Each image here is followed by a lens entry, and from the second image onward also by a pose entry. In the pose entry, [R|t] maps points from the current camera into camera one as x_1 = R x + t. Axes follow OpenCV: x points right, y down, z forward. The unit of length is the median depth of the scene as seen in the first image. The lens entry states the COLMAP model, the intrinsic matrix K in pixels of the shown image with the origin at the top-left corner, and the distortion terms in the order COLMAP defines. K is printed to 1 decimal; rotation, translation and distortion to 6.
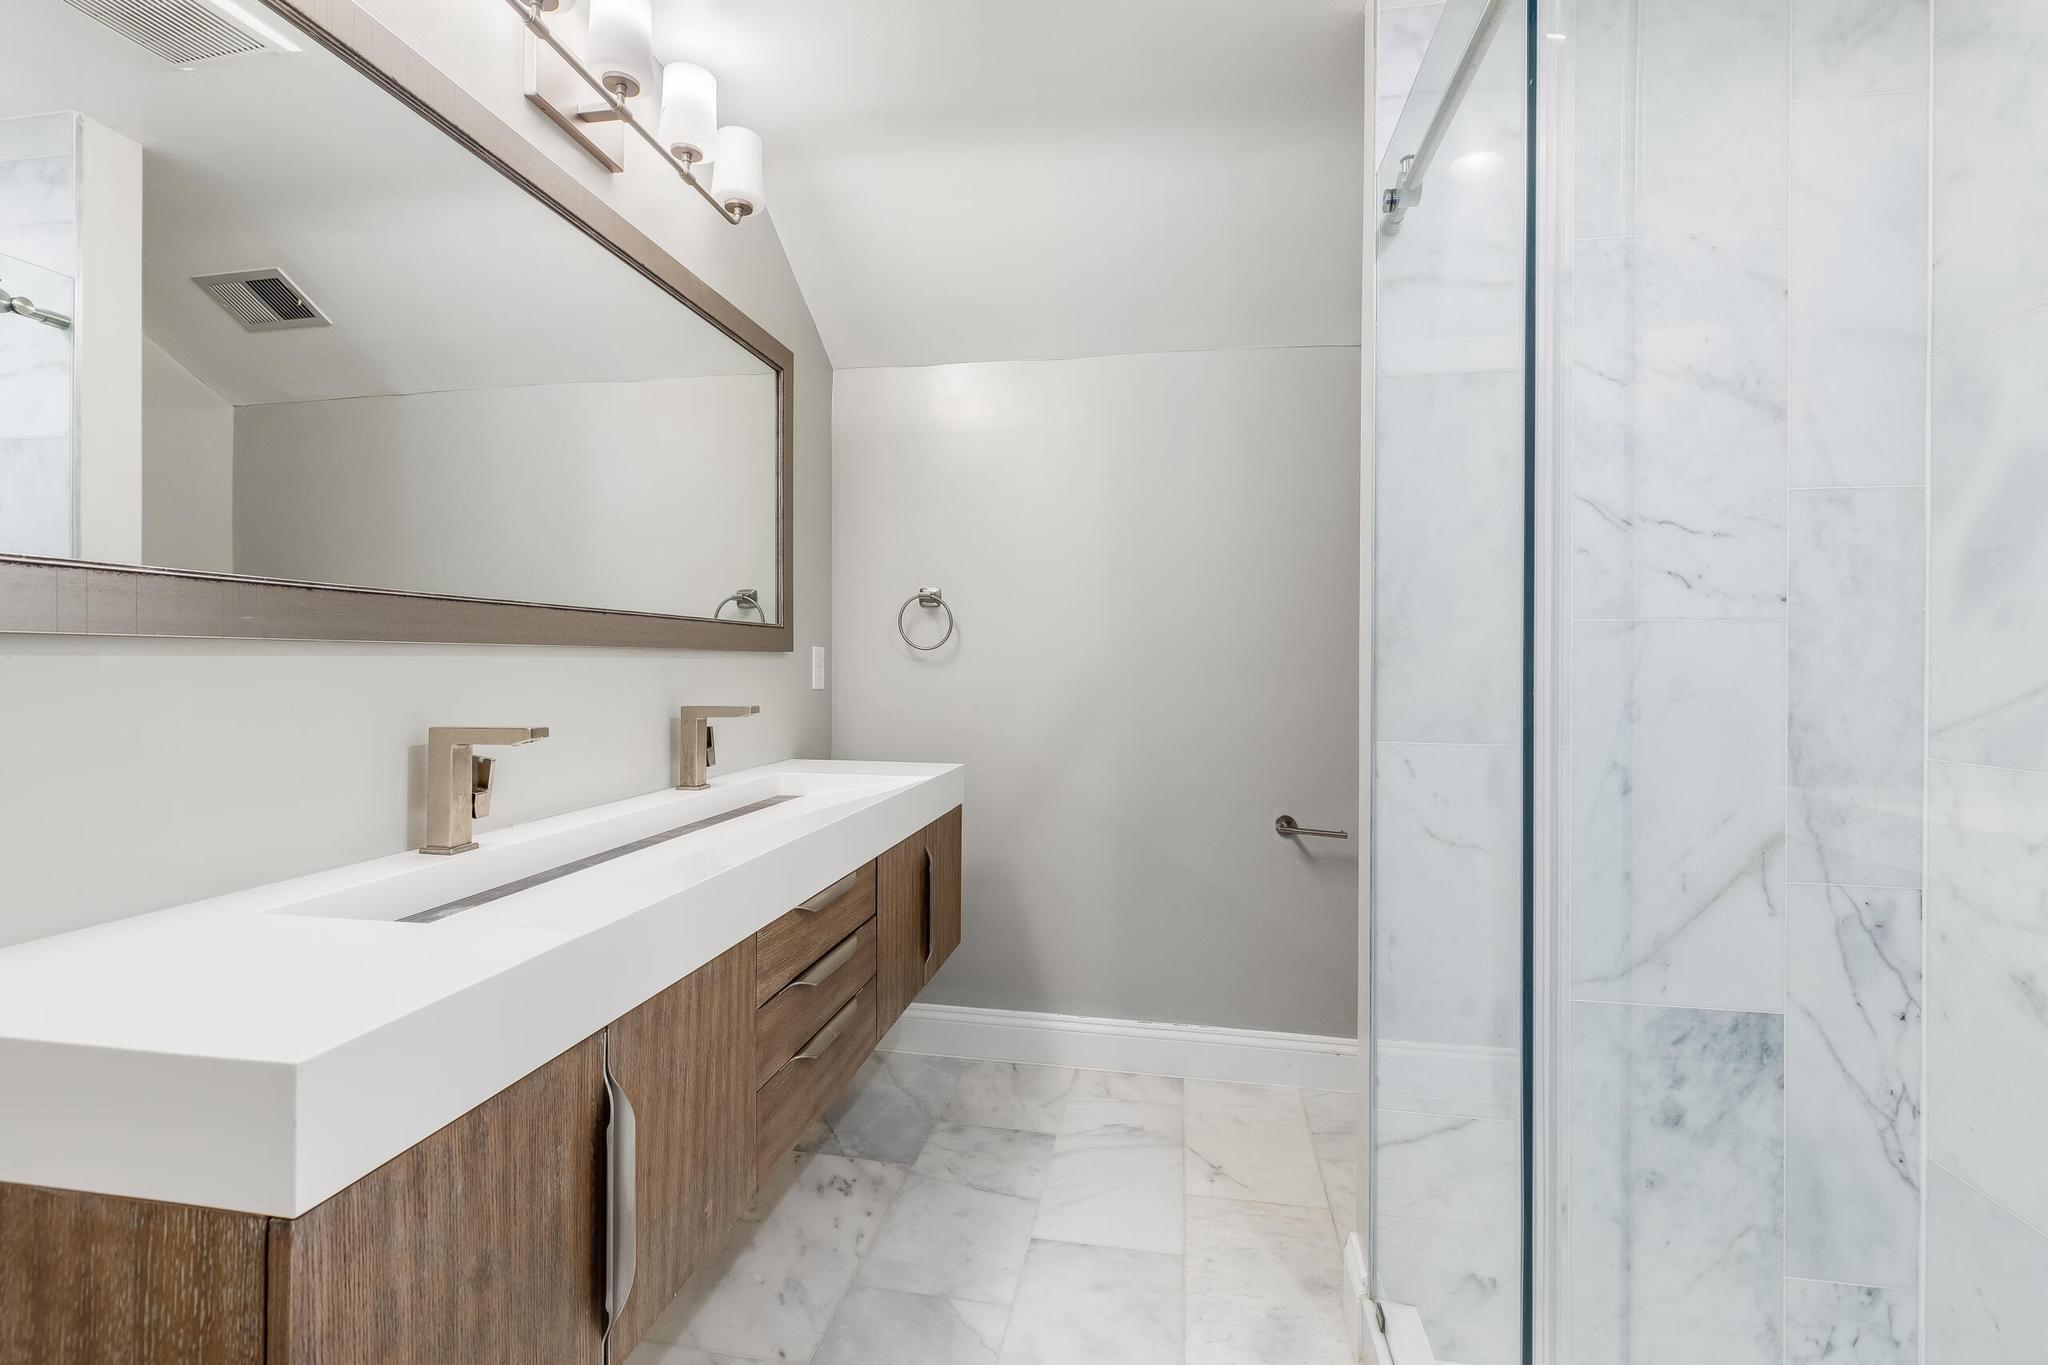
lens RADIAL K [[923.8, 0, 1018.4], [0, 923.8, 674.9], [0, 0, 1]] dist [0.001017, 0.000156]
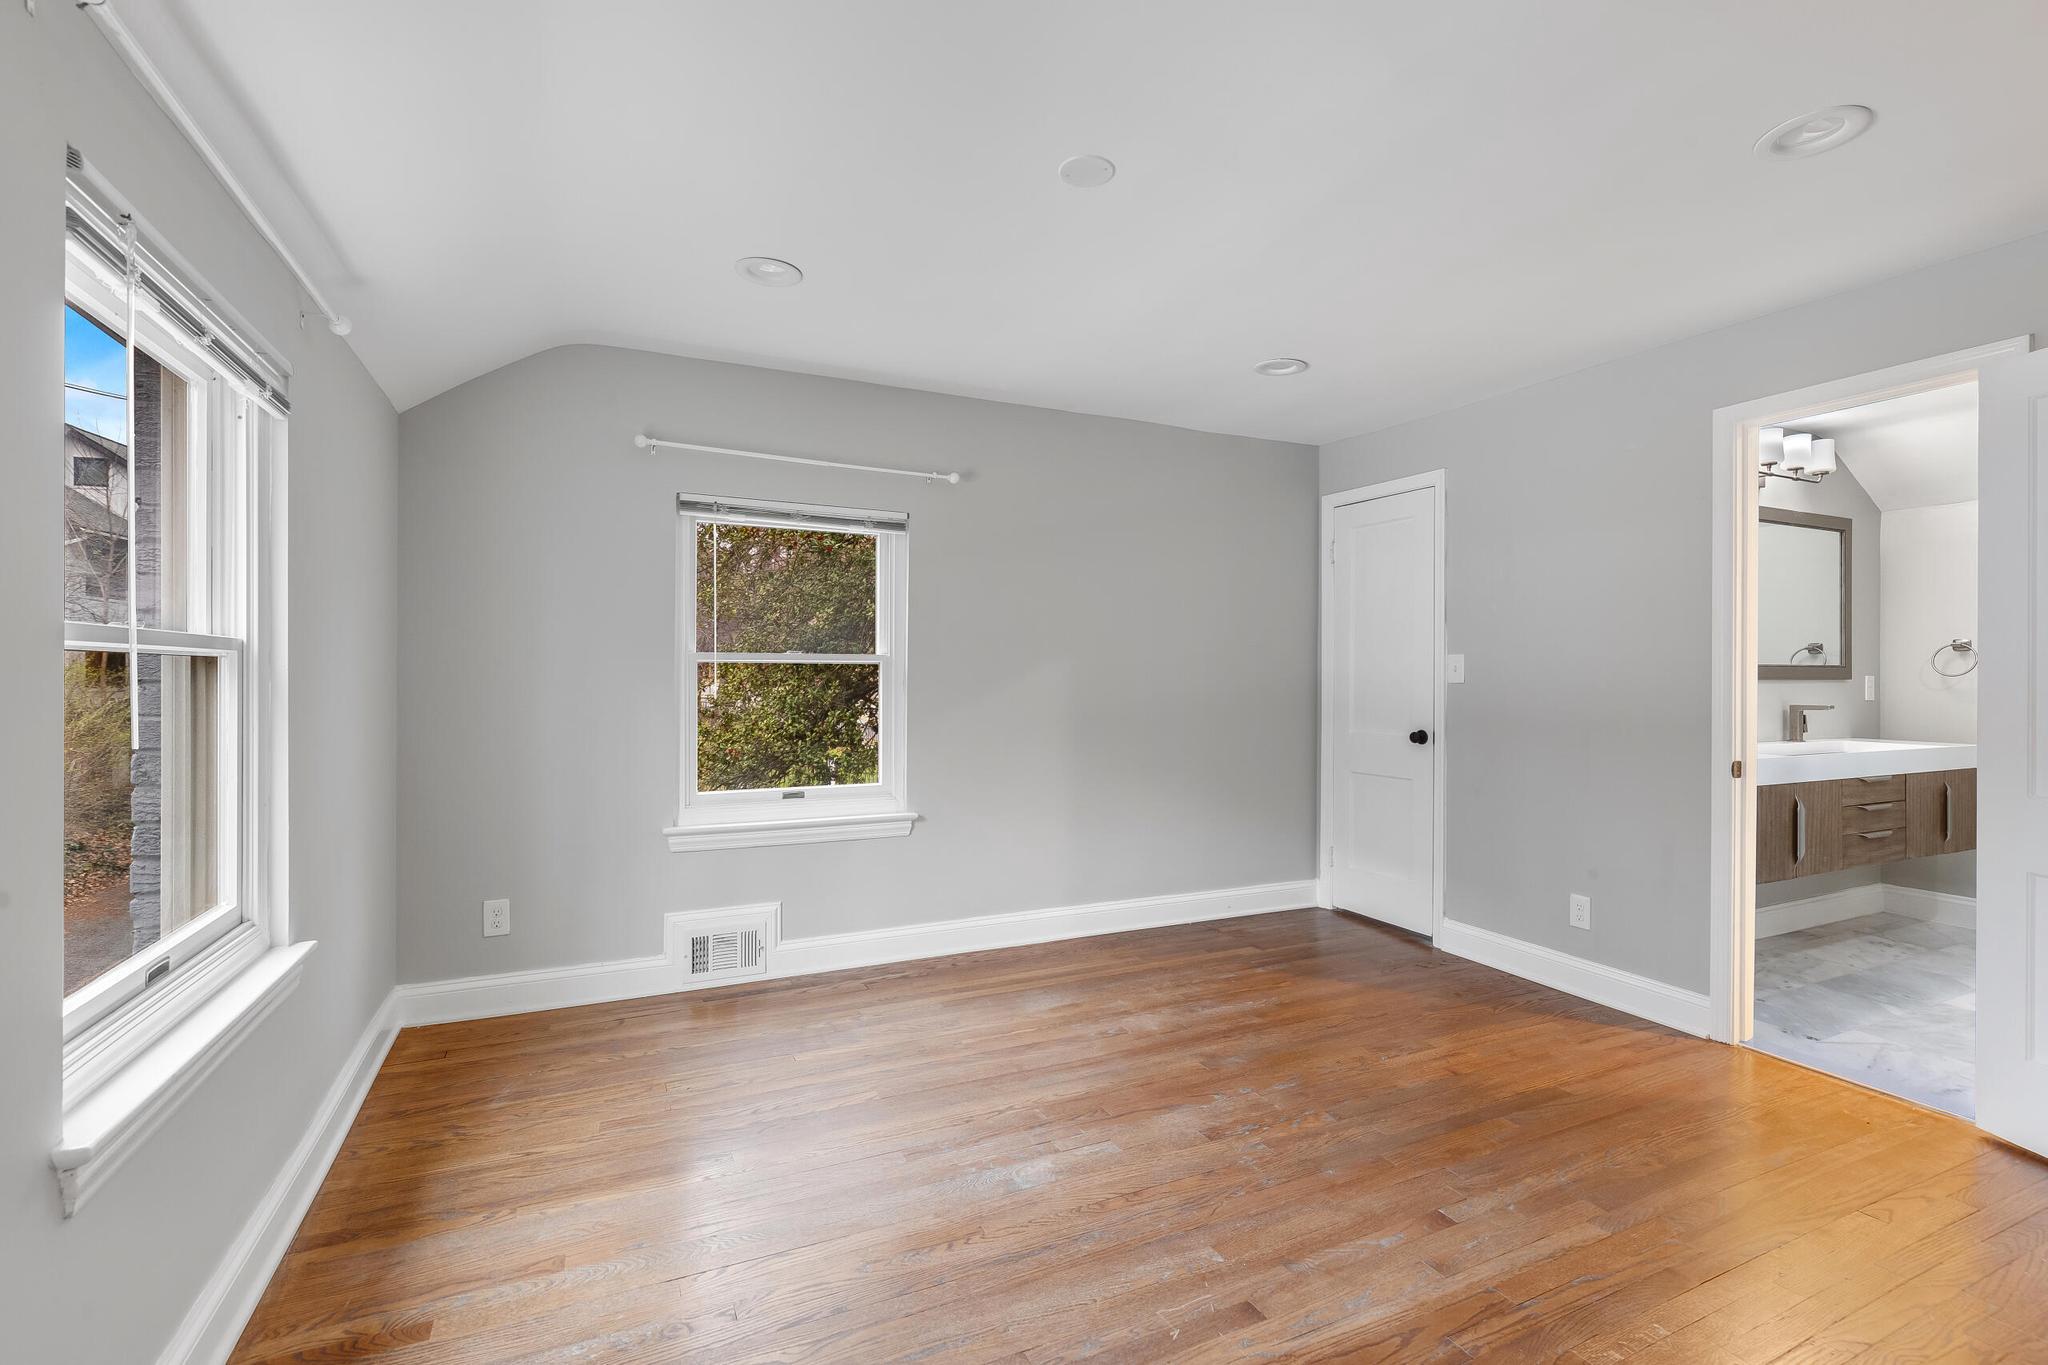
lens RADIAL K [[923.8, 0, 1018.4], [0, 923.8, 674.9], [0, 0, 1]] dist [0.001017, 0.000156]
pose [[0.576626, -0.005036, -0.816993, 0.342096], [-0.009905, 0.999864, -0.013154, 0.007215], [0.816948, 0.015677, 0.576498, -1.595458]]
